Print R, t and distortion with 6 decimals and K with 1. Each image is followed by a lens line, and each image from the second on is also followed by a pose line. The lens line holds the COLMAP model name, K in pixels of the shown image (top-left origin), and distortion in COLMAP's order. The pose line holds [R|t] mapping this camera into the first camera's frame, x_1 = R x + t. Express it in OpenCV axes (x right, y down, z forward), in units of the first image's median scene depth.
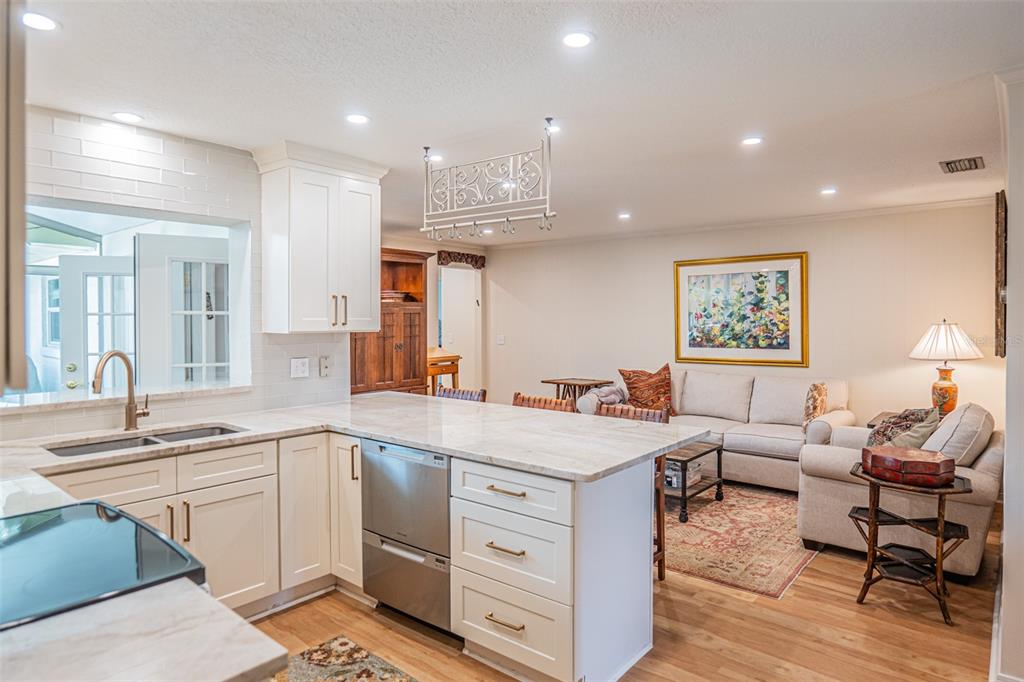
lens RADIAL K [[607.6, 0, 506.6], [0, 607.6, 323.0], [0, 0, 1]] dist [-0.027348, 0.002564]
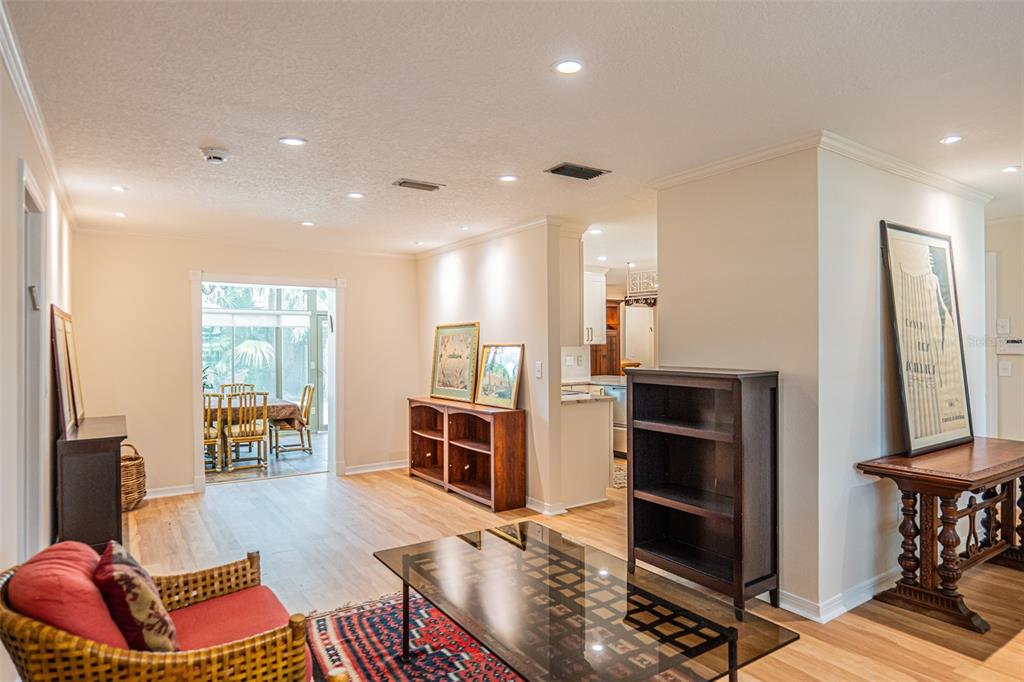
lens RADIAL K [[597.6, 0, 513.2], [0, 597.6, 339.5], [0, 0, 1]] dist [-0.022680, 0.003539]
pose [[0.962584, -0.008855, -0.270837, 0.064806], [0.005606, 0.999903, -0.012767, 0.027208], [0.270924, 0.010771, 0.962540, -1.432870]]
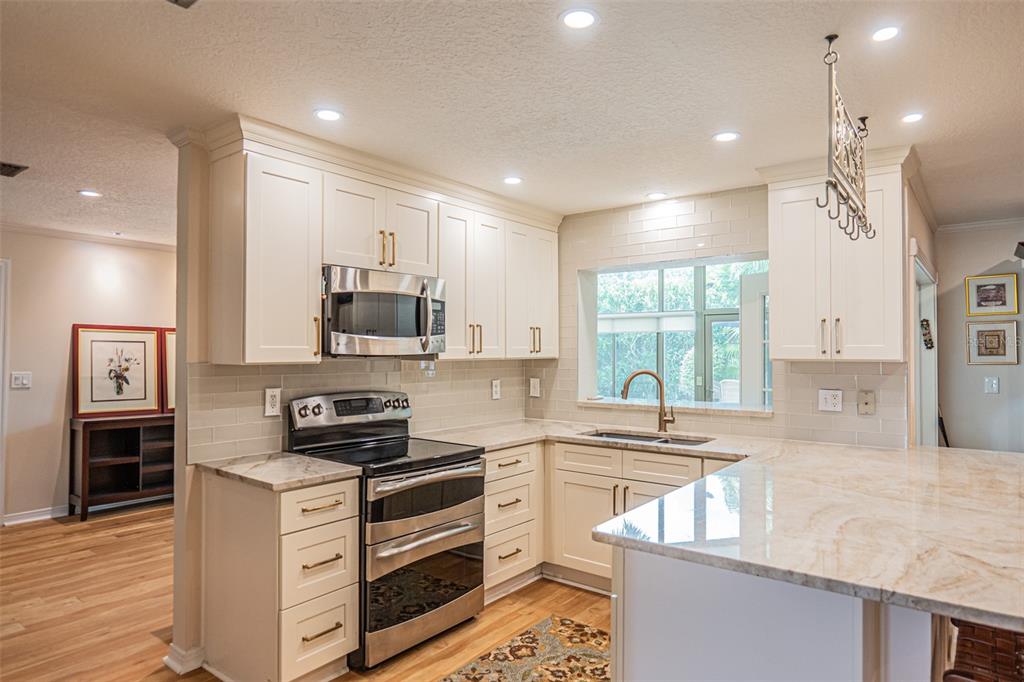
lens RADIAL K [[605.6, 0, 512.0], [0, 605.6, 341.0], [0, 0, 1]] dist [-0.018605, 0.004406]
pose [[0.049997, -0.020342, -0.998542, 0.655952], [-0.009234, 0.999740, -0.020828, 0.010300], [0.998707, 0.010262, 0.049797, 0.585000]]
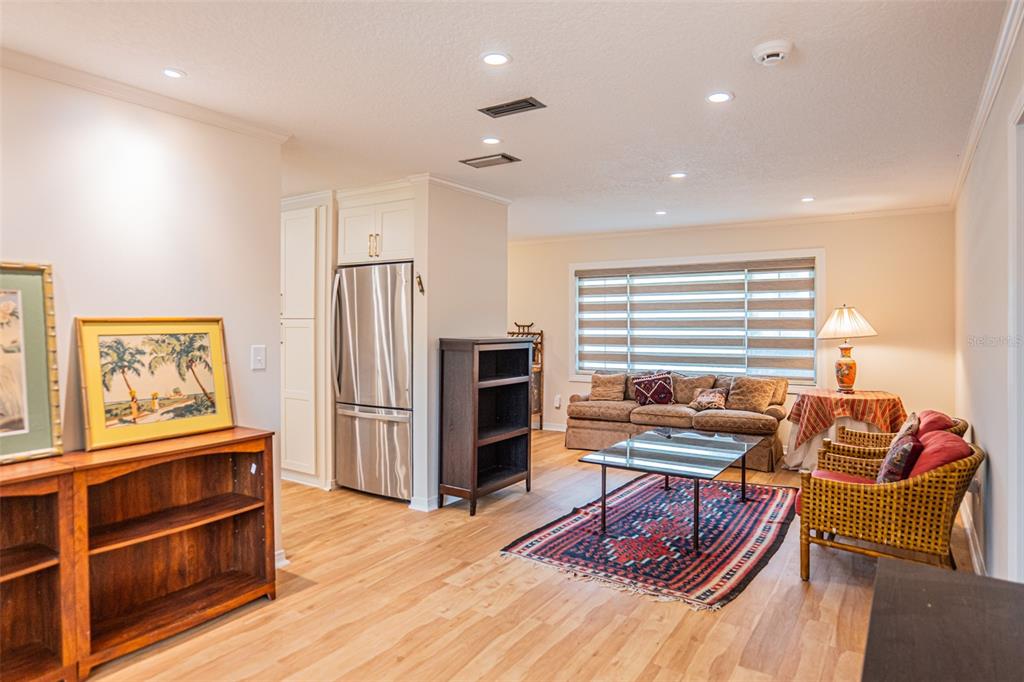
lens RADIAL K [[607.6, 0, 506.6], [0, 607.6, 323.0], [0, 0, 1]] dist [-0.027348, 0.002564]
pose [[-0.116611, -0.001445, 0.993177, -1.429668], [0.008621, 0.999960, 0.002467, 0.028316], [-0.993140, 0.008849, -0.116594, -0.157237]]
